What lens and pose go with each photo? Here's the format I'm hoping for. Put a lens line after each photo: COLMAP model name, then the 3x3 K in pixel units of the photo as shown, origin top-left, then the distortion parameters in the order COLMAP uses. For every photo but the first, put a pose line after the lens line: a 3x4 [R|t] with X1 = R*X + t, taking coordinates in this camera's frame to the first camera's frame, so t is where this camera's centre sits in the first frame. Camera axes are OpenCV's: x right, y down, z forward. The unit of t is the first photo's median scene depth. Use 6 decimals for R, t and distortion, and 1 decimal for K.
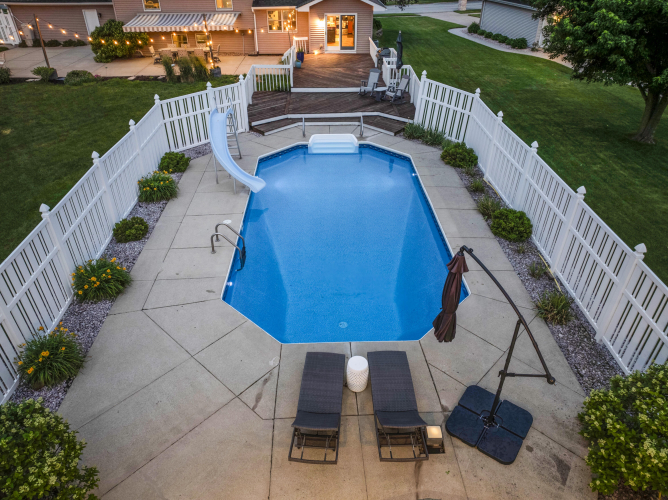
lens RADIAL K [[470.6, 0, 334.0], [0, 470.6, 250.0], [0, 0, 1]] dist [-0.034809, -0.004419]
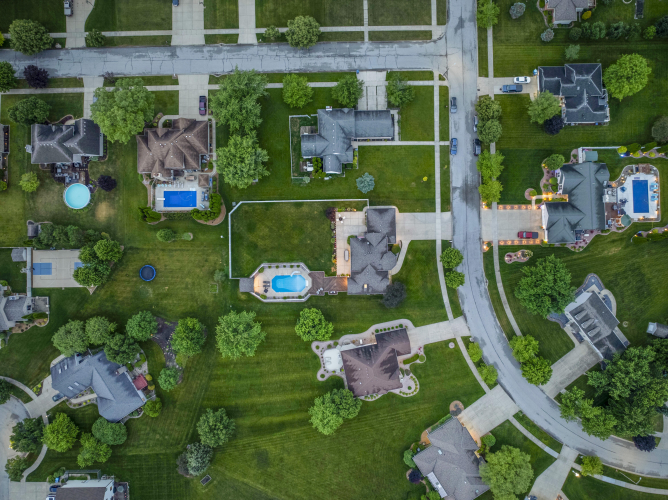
lens RADIAL K [[470.6, 0, 334.0], [0, 470.6, 250.0], [0, 0, 1]] dist [-0.034809, -0.004419]
pose [[-0.013272, 0.999595, -0.025155, -0.391720], [-0.554761, 0.013569, 0.831899, -7.529026], [0.831904, 0.024996, 0.554356, -3.243133]]
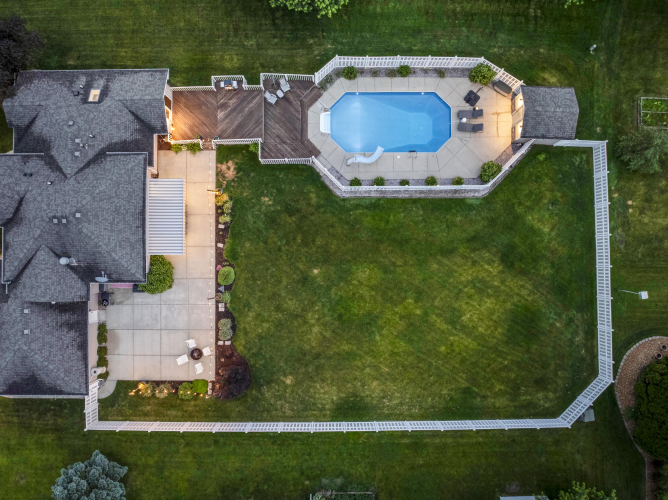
lens RADIAL K [[470.6, 0, 334.0], [0, 470.6, 250.0], [0, 0, 1]] dist [-0.034809, -0.004419]
pose [[0.027872, -0.999354, 0.022708, -0.688295], [0.549213, 0.034290, 0.834978, -2.149038], [-0.835217, -0.010801, 0.549814, -0.292606]]
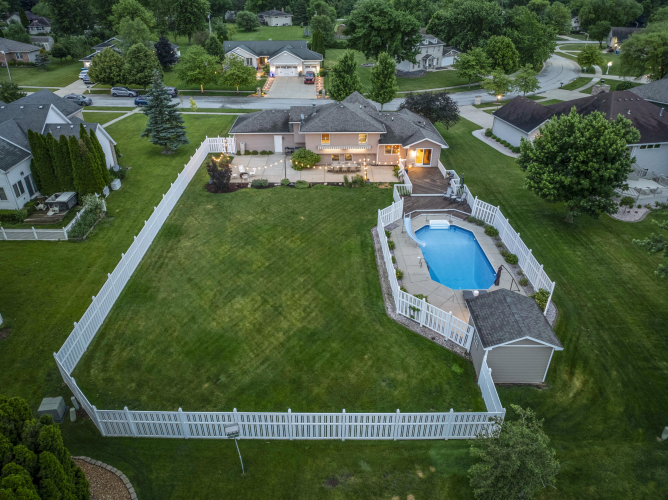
lens RADIAL K [[470.6, 0, 334.0], [0, 470.6, 250.0], [0, 0, 1]] dist [-0.034809, -0.004419]
pose [[0.999948, 0.003763, -0.009503, -0.545667], [-0.004277, 0.998498, -0.054620, 0.044664], [0.009283, 0.054658, 0.998462, -1.498472]]
